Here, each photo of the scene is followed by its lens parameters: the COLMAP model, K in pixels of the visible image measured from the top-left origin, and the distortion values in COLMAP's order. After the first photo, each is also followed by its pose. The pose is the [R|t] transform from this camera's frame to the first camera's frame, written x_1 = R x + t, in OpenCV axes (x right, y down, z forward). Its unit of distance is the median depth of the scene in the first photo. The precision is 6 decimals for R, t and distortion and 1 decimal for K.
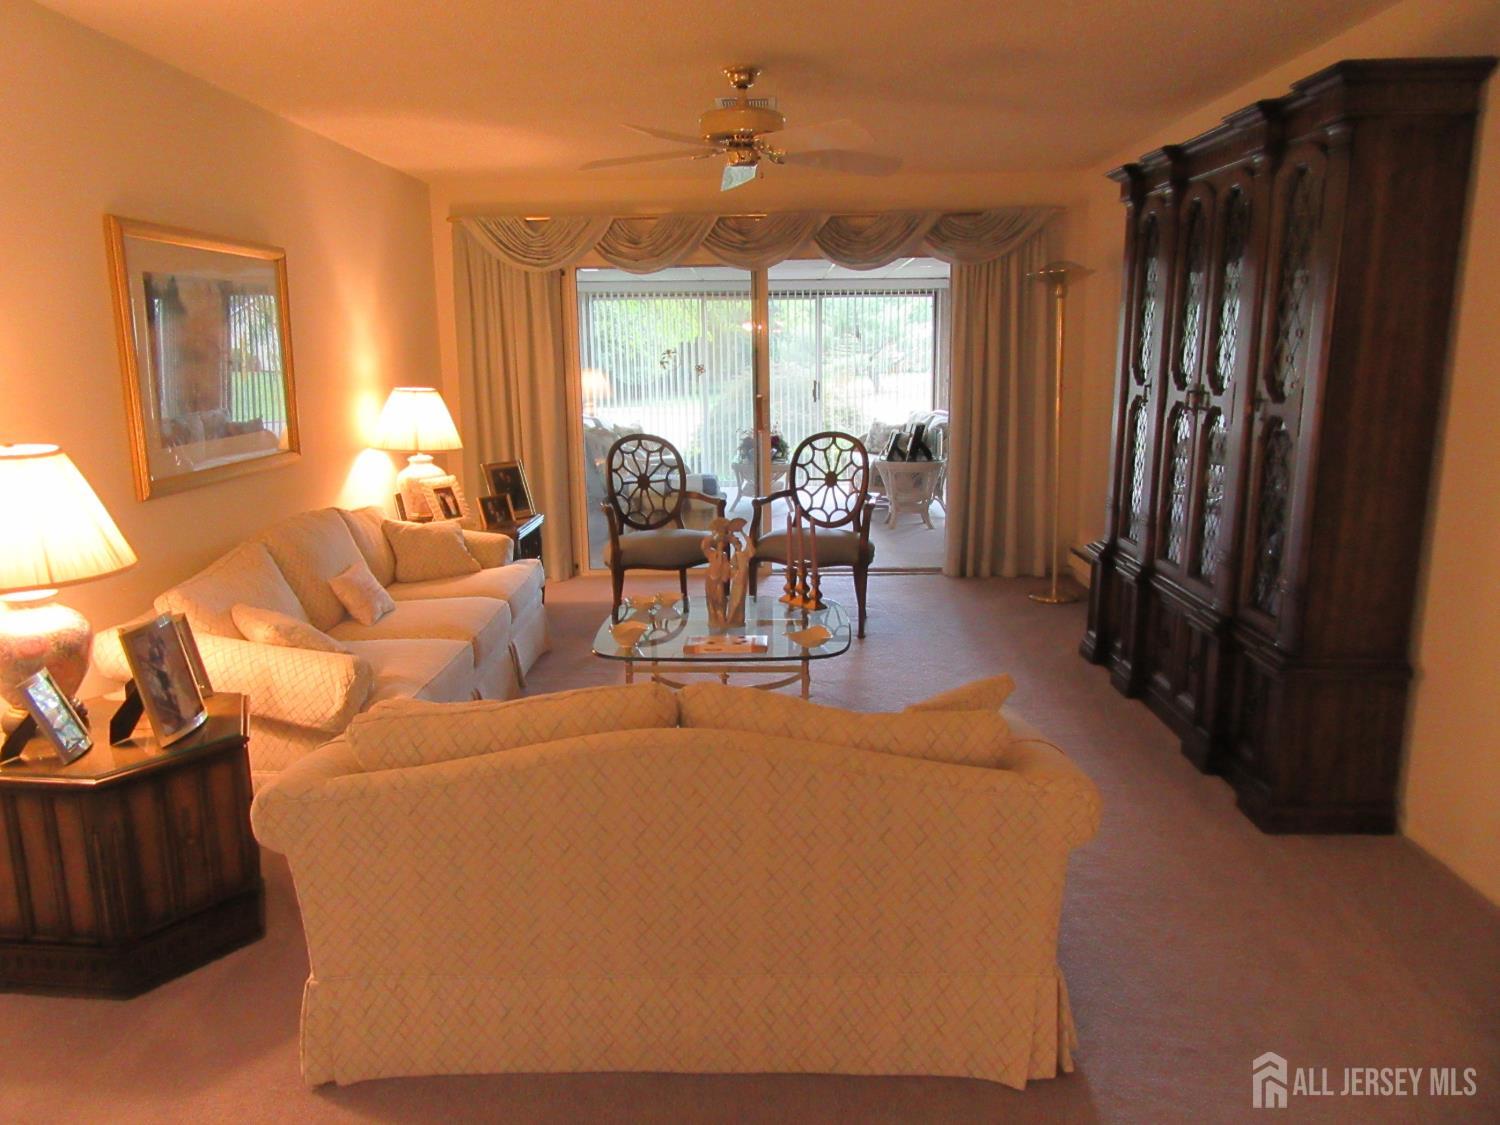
lens RADIAL K [[1117.9, 0, 748.7], [0, 1117.9, 561.3], [0, 0, 1]] dist [0.000078, 0.005915]
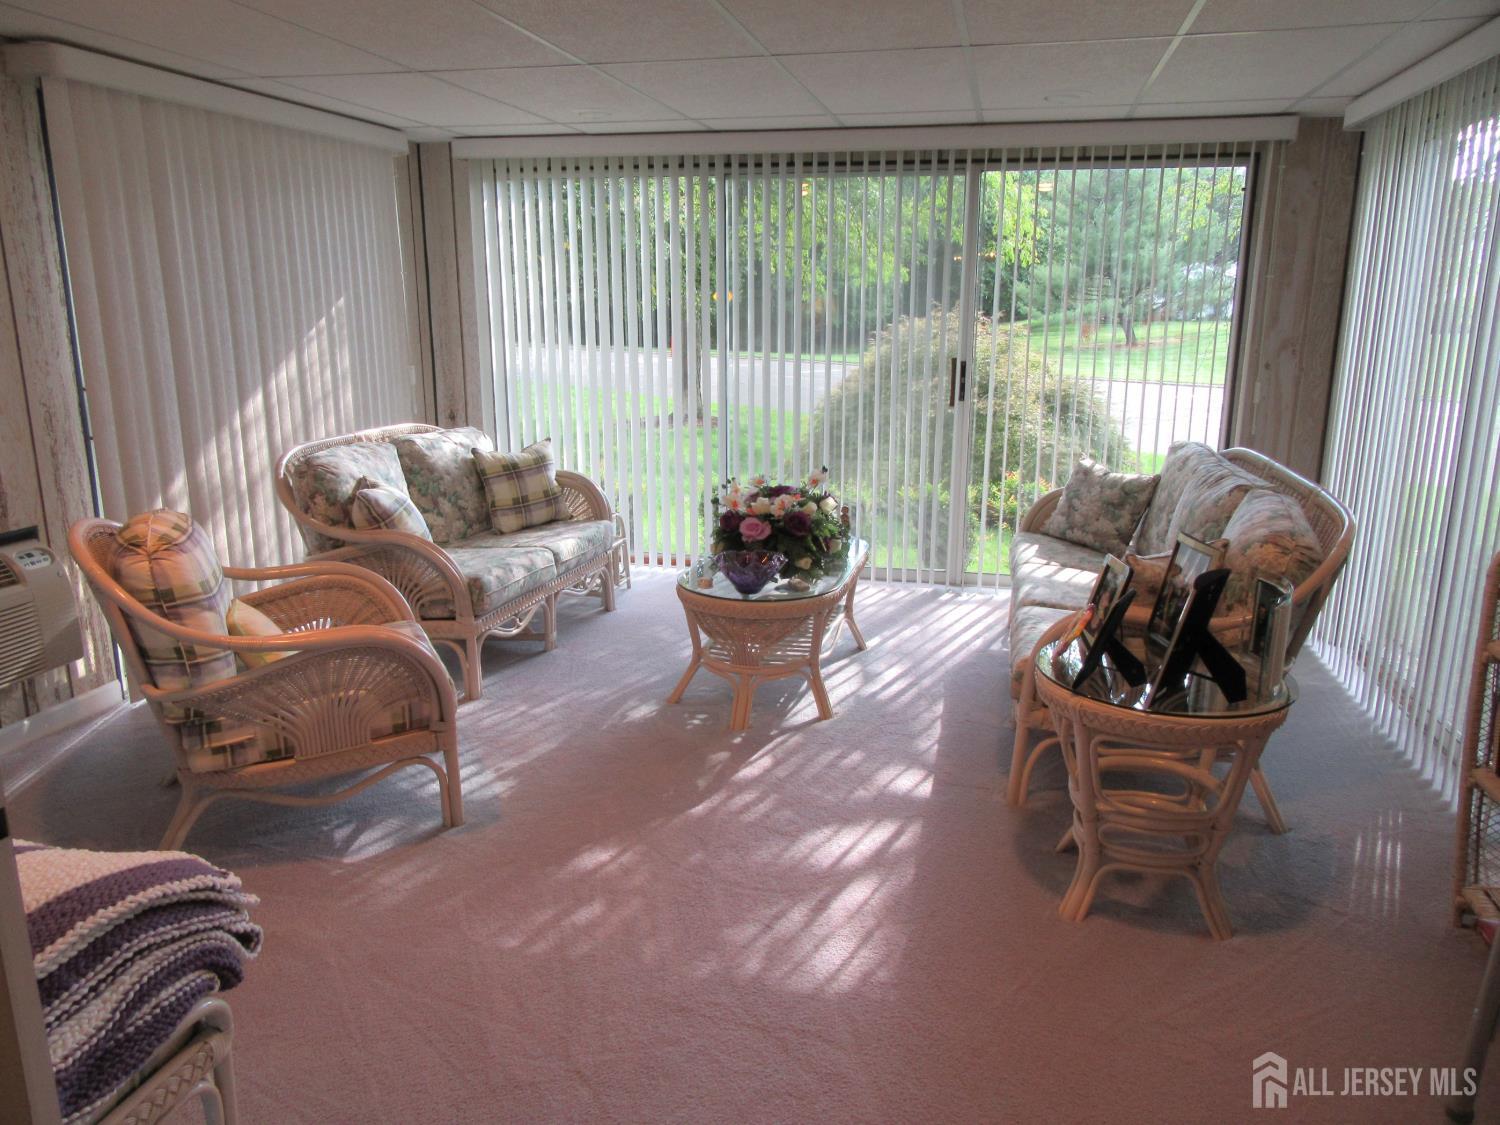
lens RADIAL K [[1117.9, 0, 752.9], [0, 1117.9, 562.3], [0, 0, 1]] dist [0.000078, 0.005915]
pose [[0.978552, 0.061725, -0.196537, 0.074770], [-0.051634, 0.997091, 0.056065, -0.102377], [0.199426, -0.044714, 0.978892, 0.546393]]
